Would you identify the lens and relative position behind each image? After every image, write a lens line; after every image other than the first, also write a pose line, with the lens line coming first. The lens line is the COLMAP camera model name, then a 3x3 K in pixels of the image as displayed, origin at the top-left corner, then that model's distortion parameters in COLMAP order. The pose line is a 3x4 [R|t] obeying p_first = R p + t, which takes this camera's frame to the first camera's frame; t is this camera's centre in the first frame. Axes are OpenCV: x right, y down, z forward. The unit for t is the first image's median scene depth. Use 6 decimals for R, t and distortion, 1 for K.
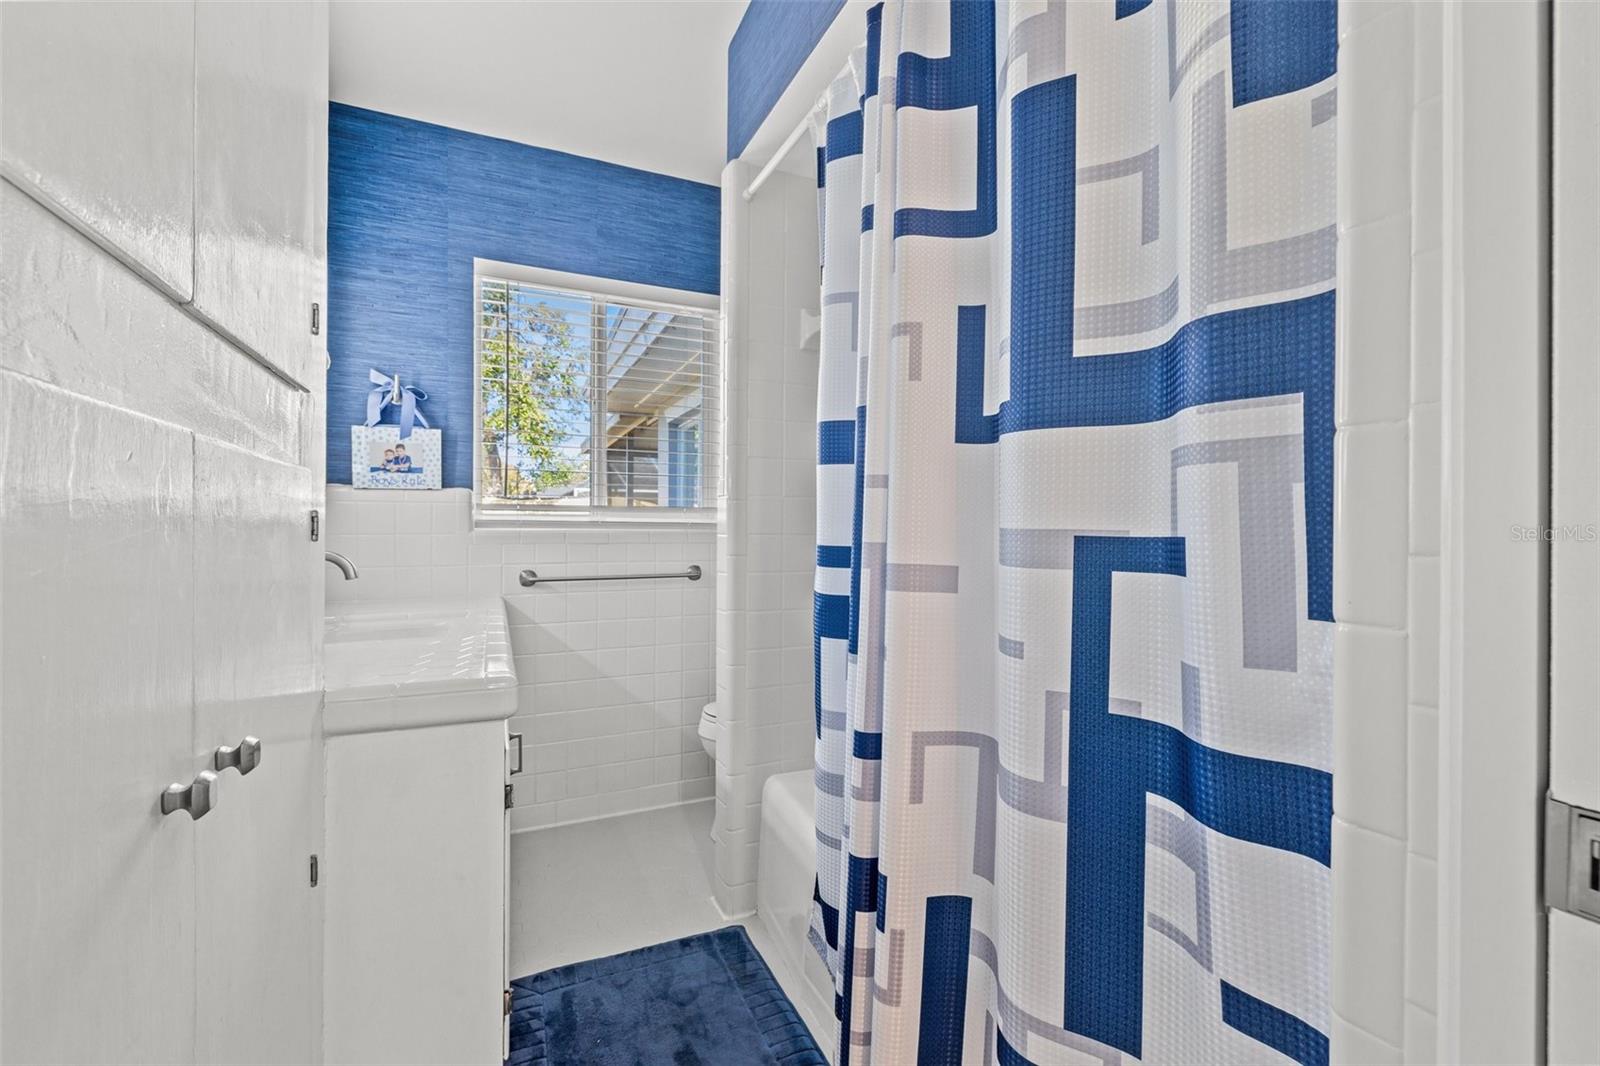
lens RADIAL K [[680.0, 0, 796.3], [0, 680.0, 526.5], [0, 0, 1]] dist [-0.002462, -0.000111]
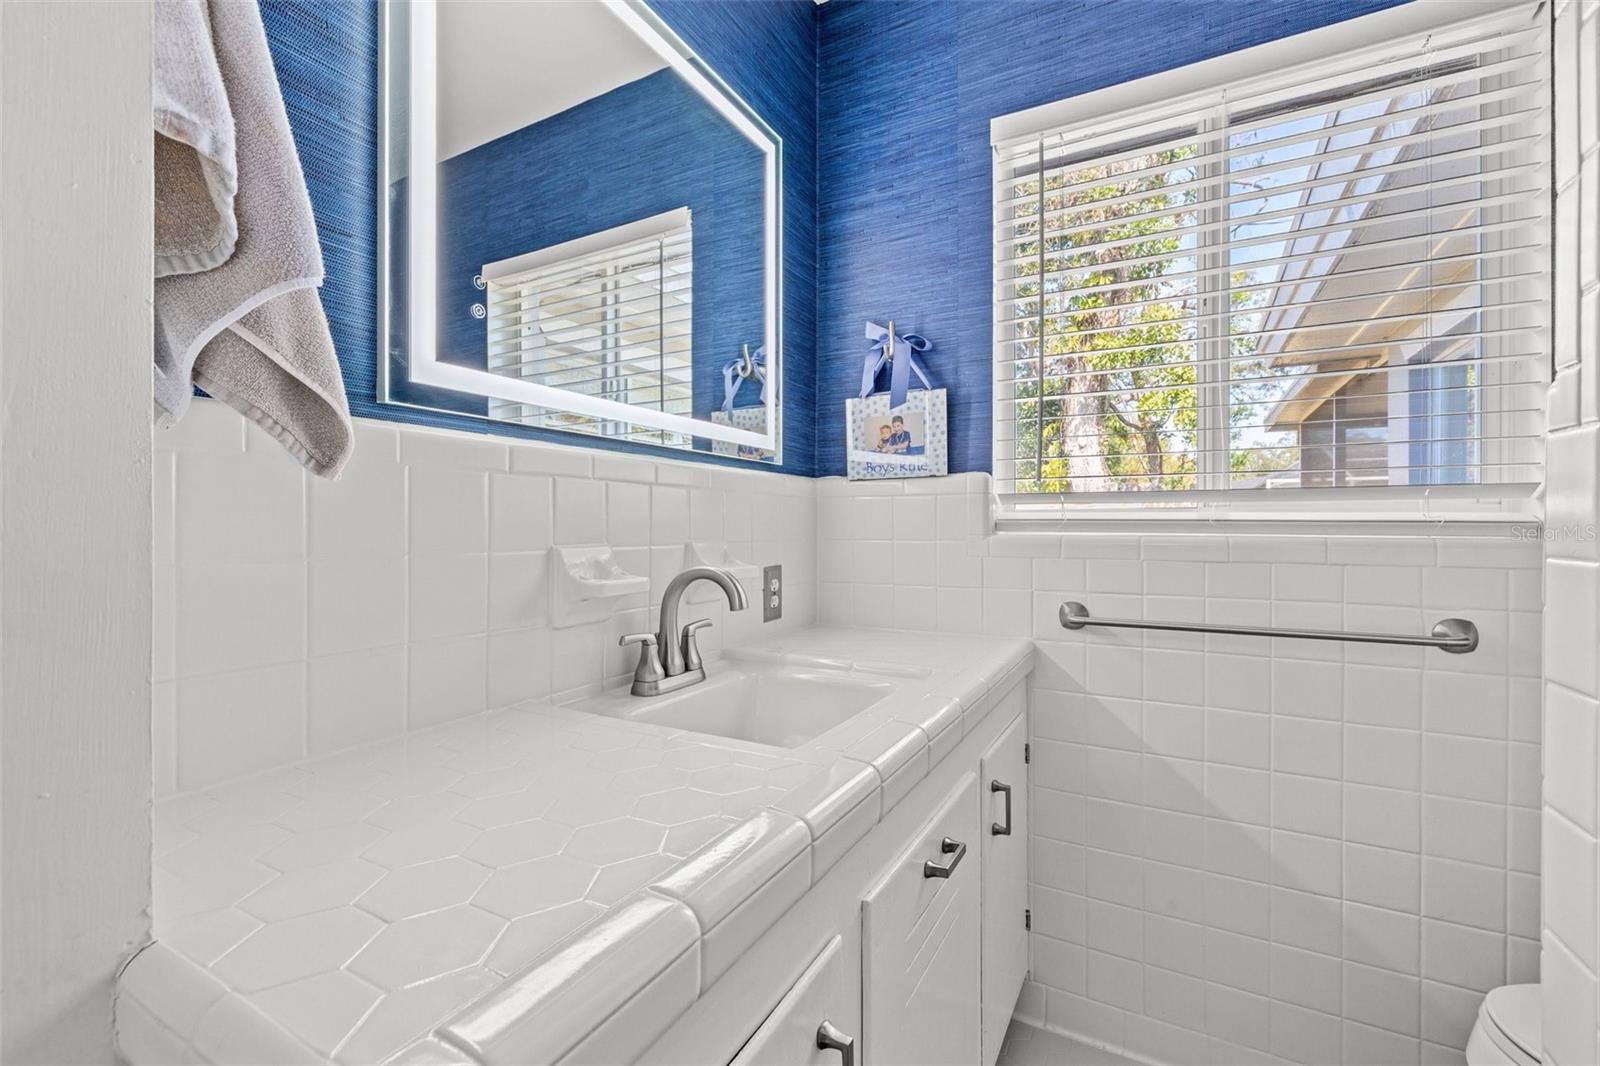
lens RADIAL K [[680.0, 0, 796.3], [0, 680.0, 526.5], [0, 0, 1]] dist [-0.002462, -0.000111]
pose [[0.594661, -0.002367, -0.803973, -0.061003], [0.000264, 0.999996, -0.002749, -0.001423], [0.803977, 0.001422, 0.594659, 0.468245]]
